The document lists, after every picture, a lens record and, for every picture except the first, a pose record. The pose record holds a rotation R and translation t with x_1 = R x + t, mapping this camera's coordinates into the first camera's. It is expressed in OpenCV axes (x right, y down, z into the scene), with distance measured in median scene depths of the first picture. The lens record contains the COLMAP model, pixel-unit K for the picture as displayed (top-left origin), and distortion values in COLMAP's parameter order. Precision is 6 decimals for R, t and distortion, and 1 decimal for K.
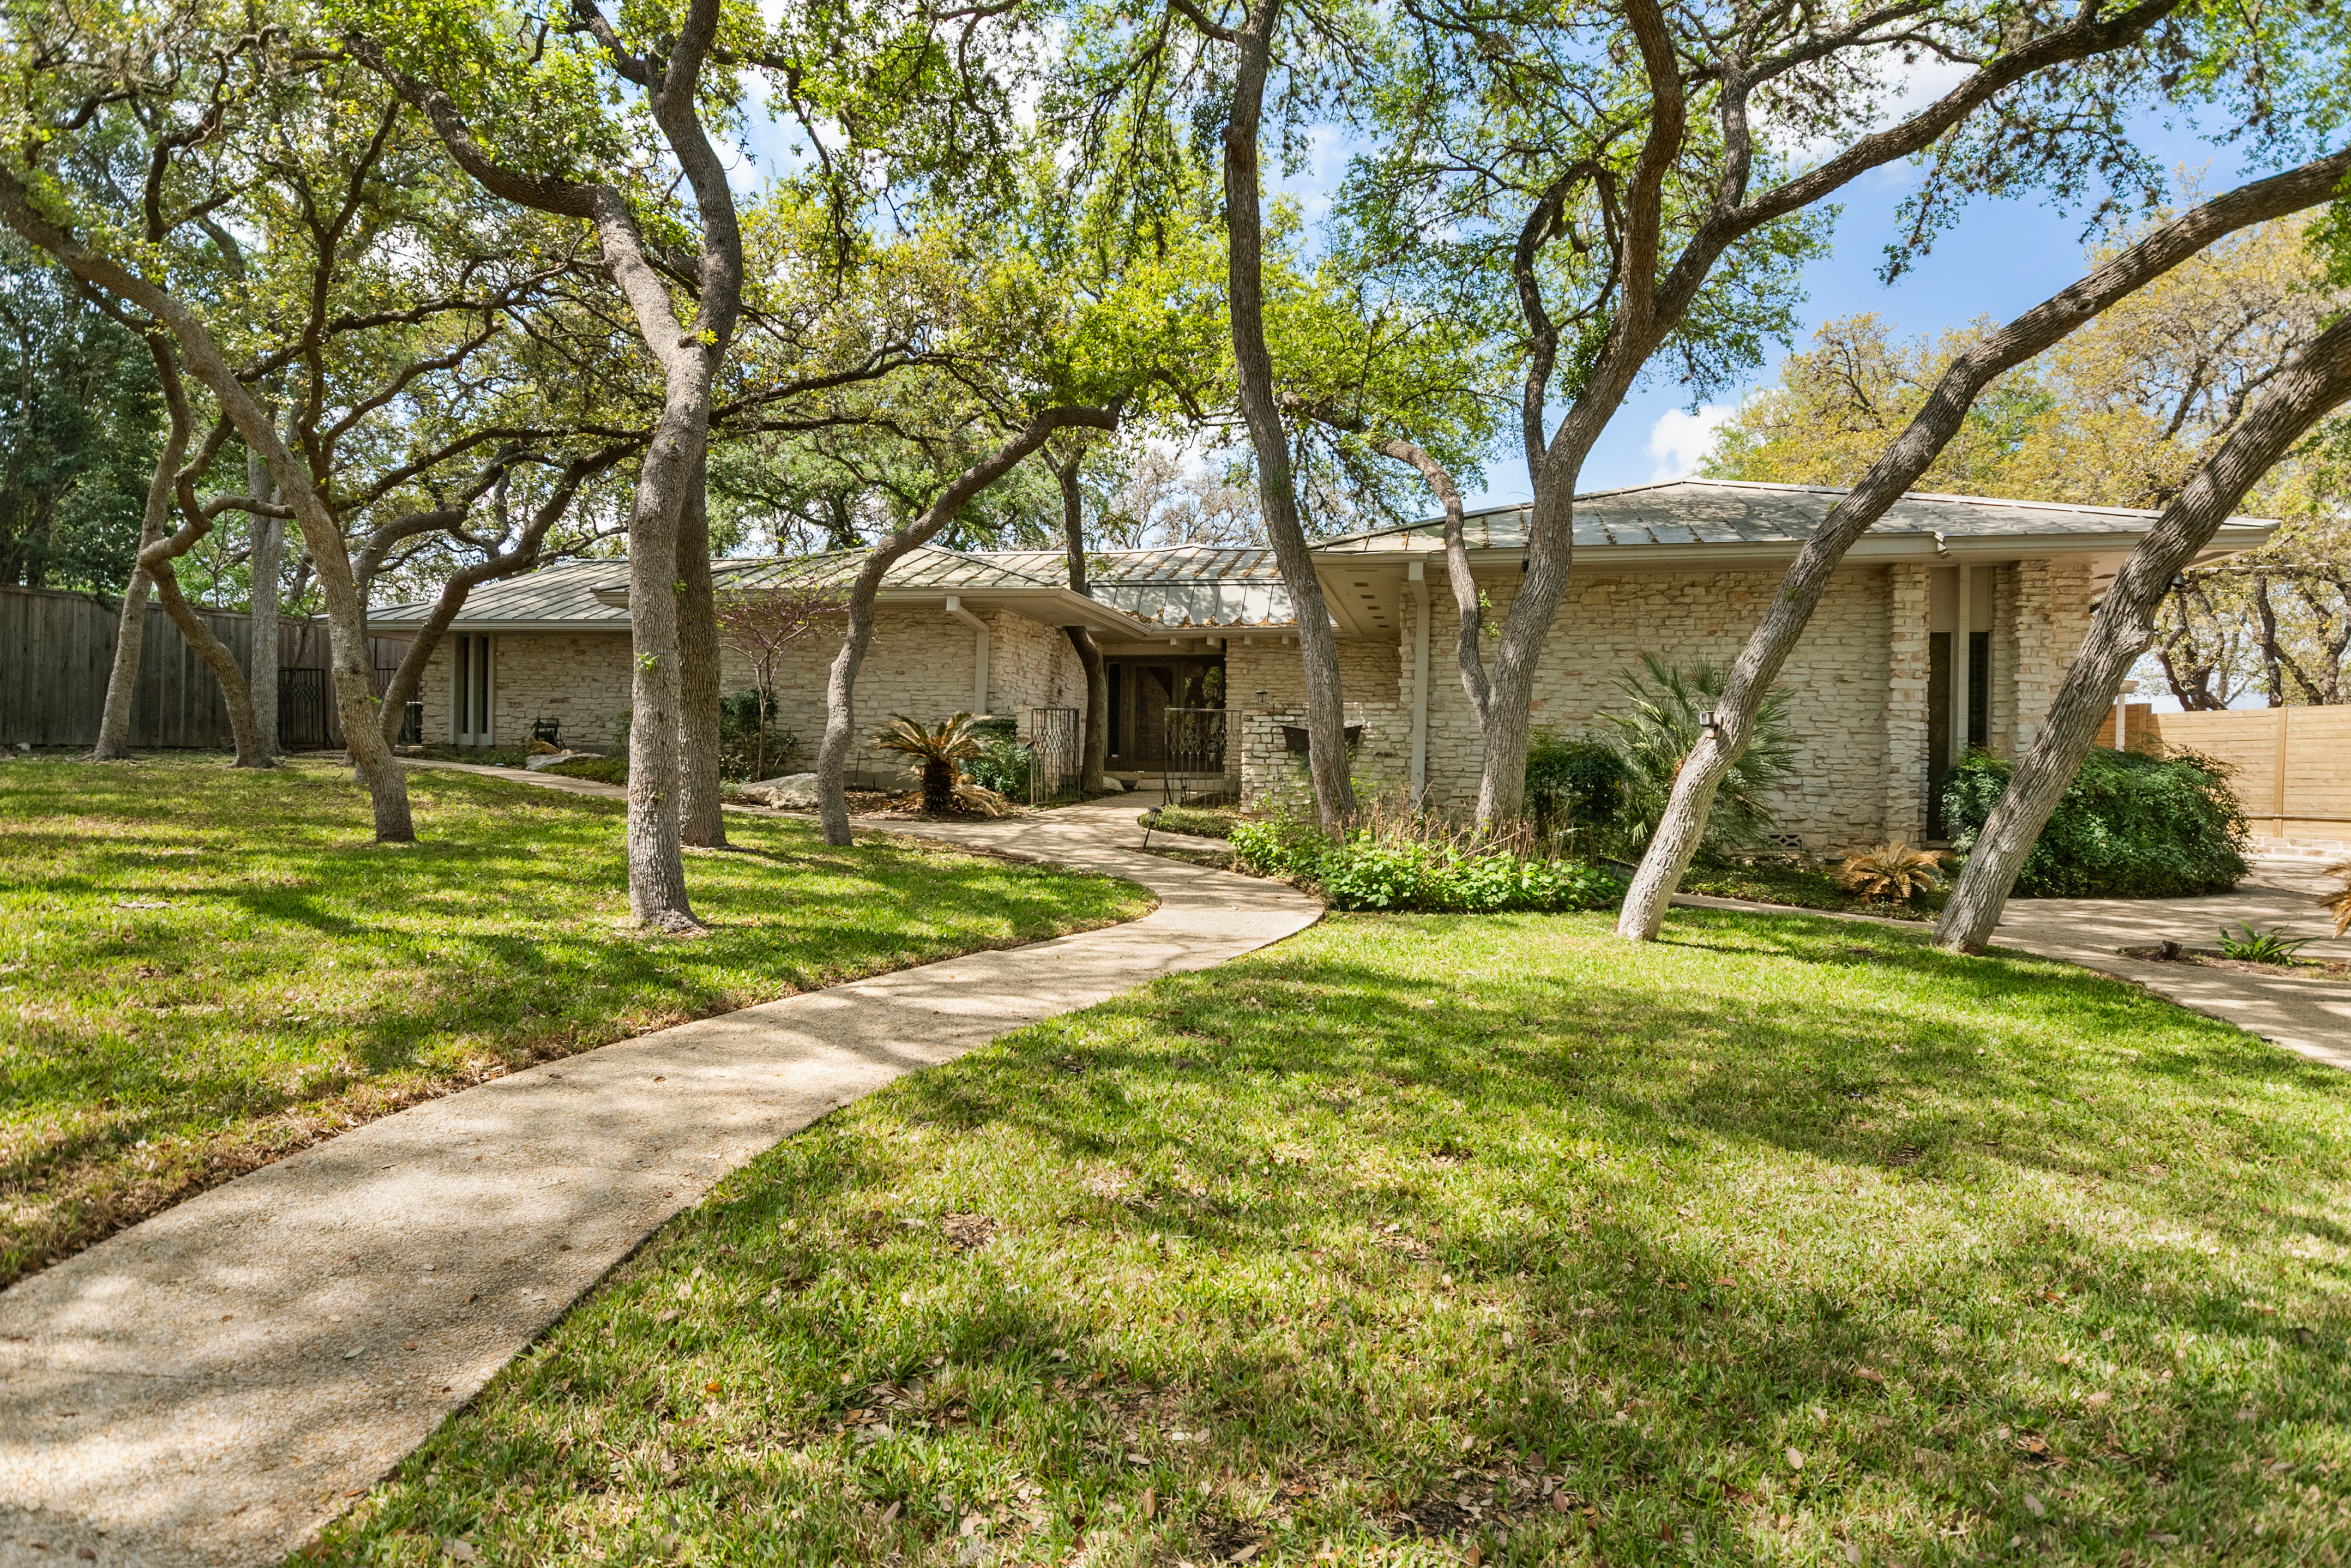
lens RADIAL K [[1435.0, 0, 1175.1], [0, 1435.0, 789.6], [0, 0, 1]] dist [0.009546, 0.000564]
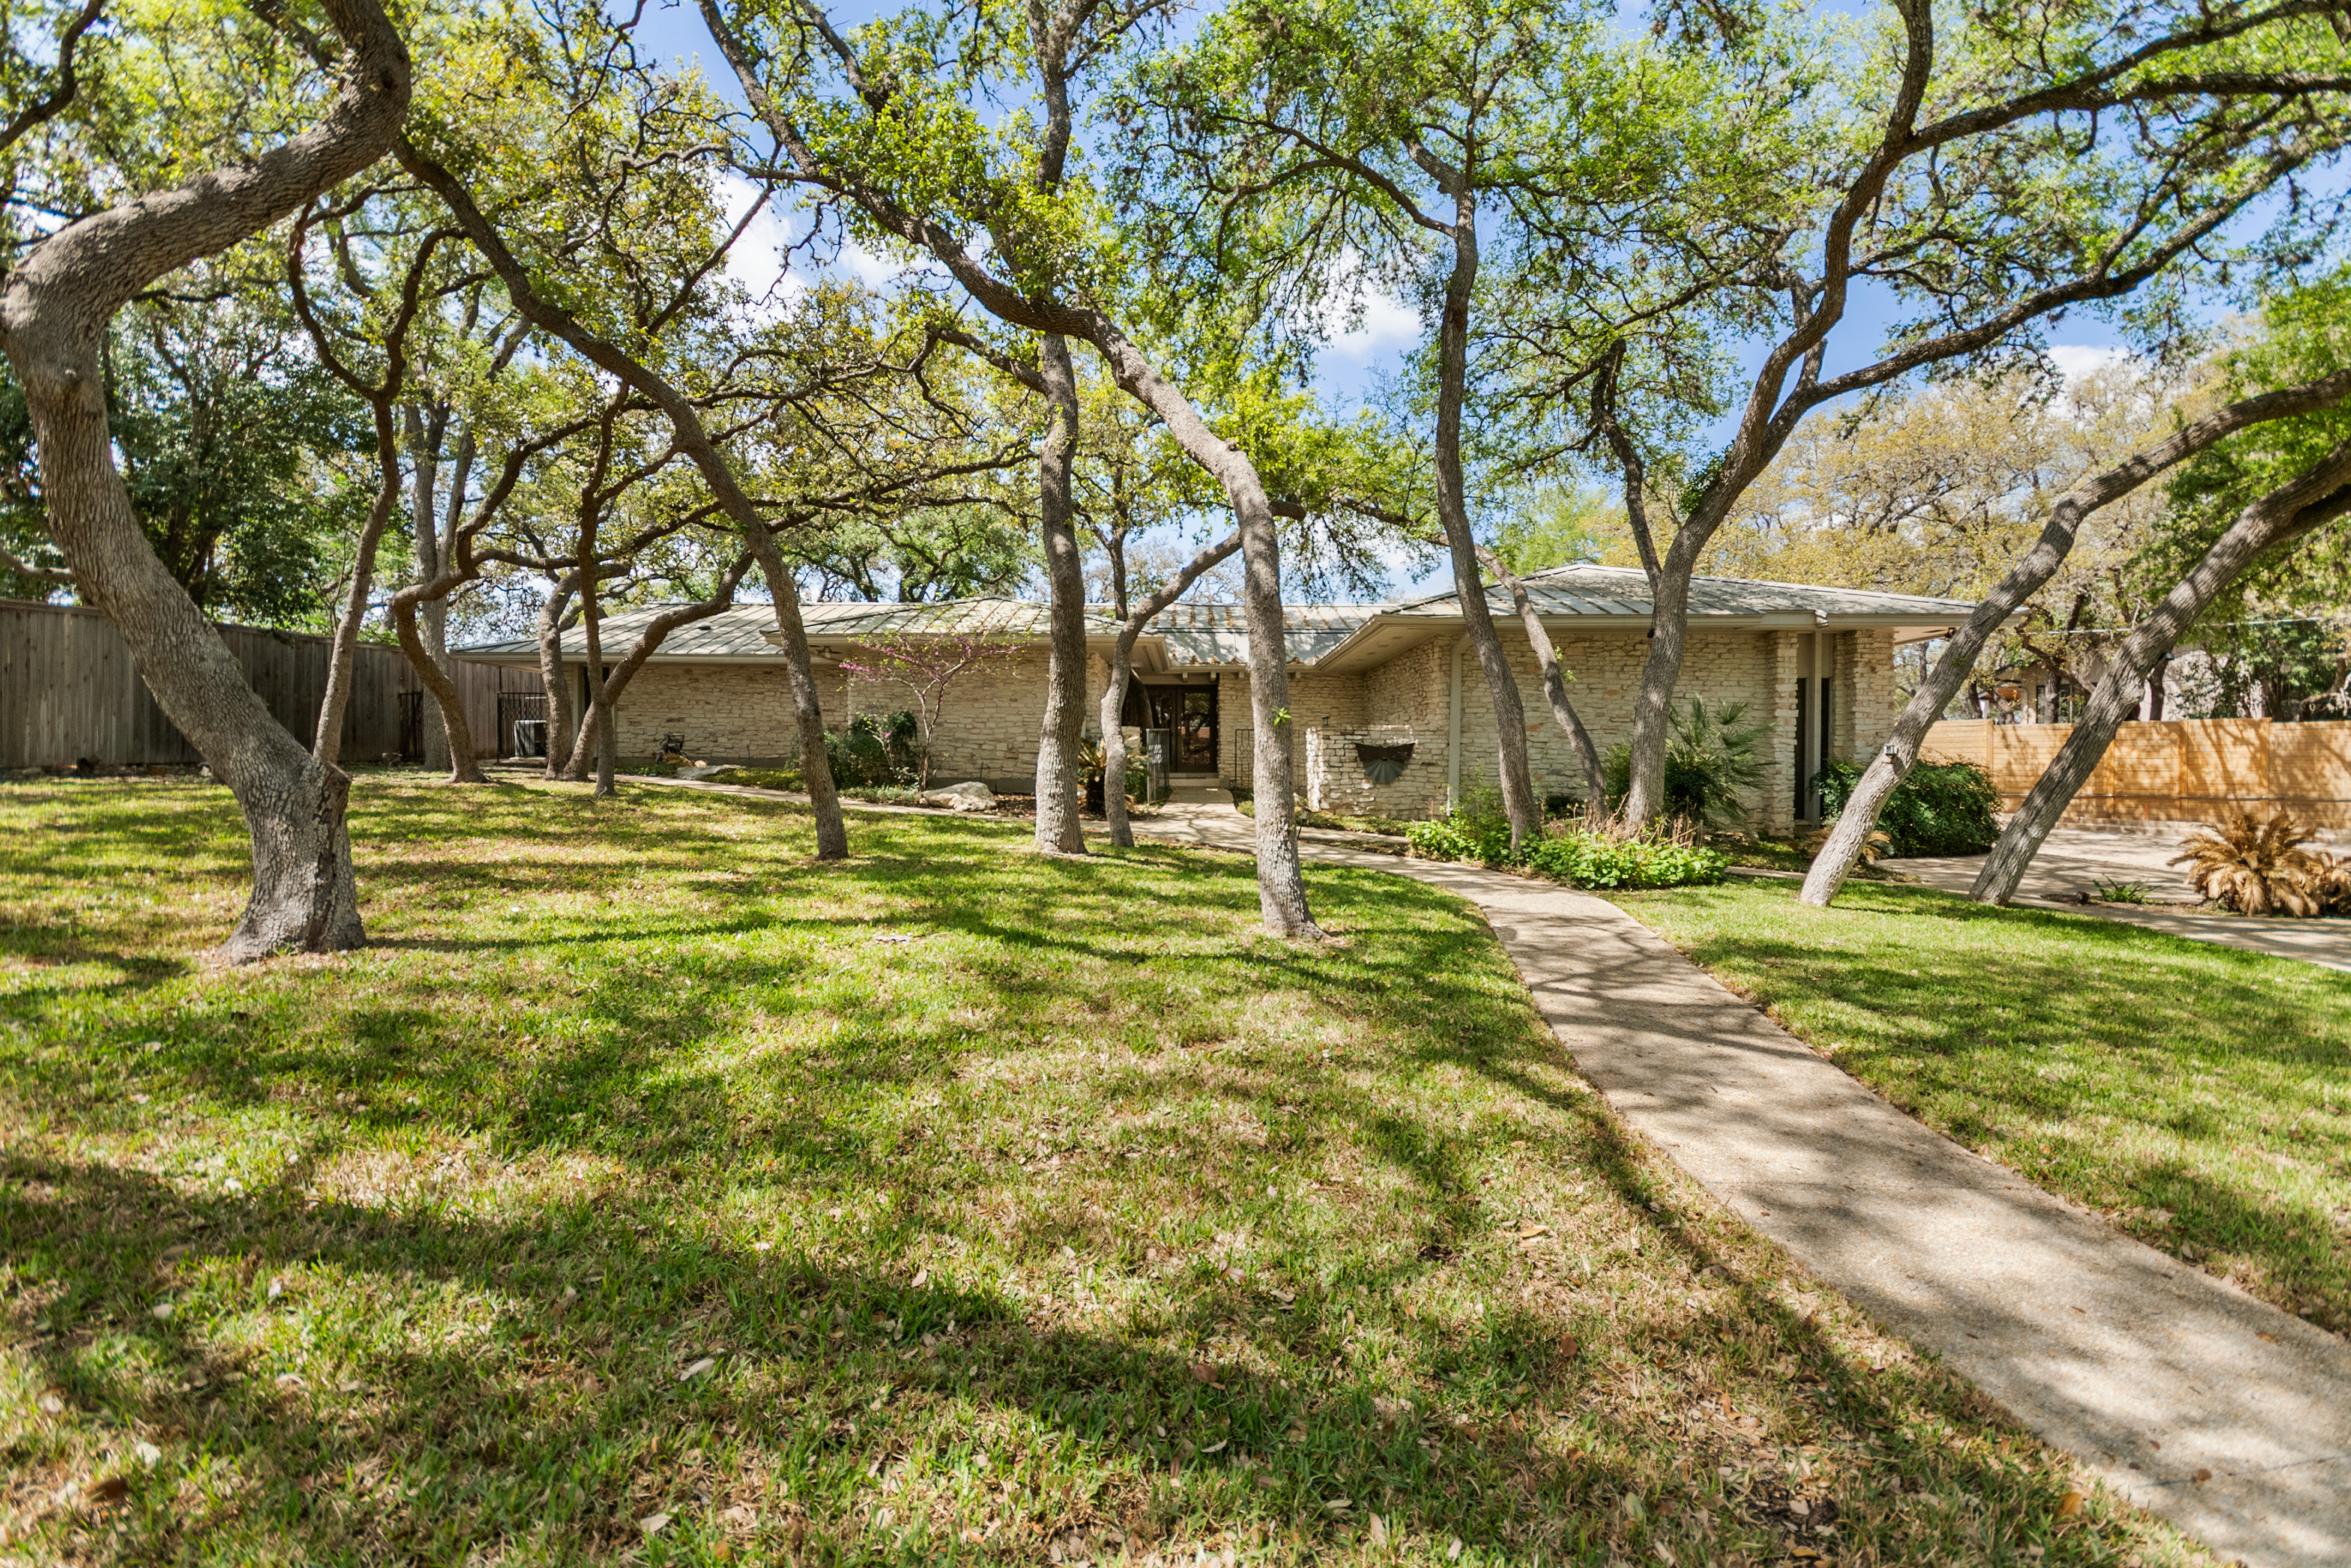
lens RADIAL K [[1044.0, 0, 1173.6], [0, 1044.0, 777.3], [0, 0, 1]] dist [0.008060, -0.007953]
pose [[0.980436, -0.012458, 0.196446, -0.360166], [0.011585, 0.999917, 0.005592, -0.024797], [-0.196499, -0.003206, 0.980499, 0.095842]]
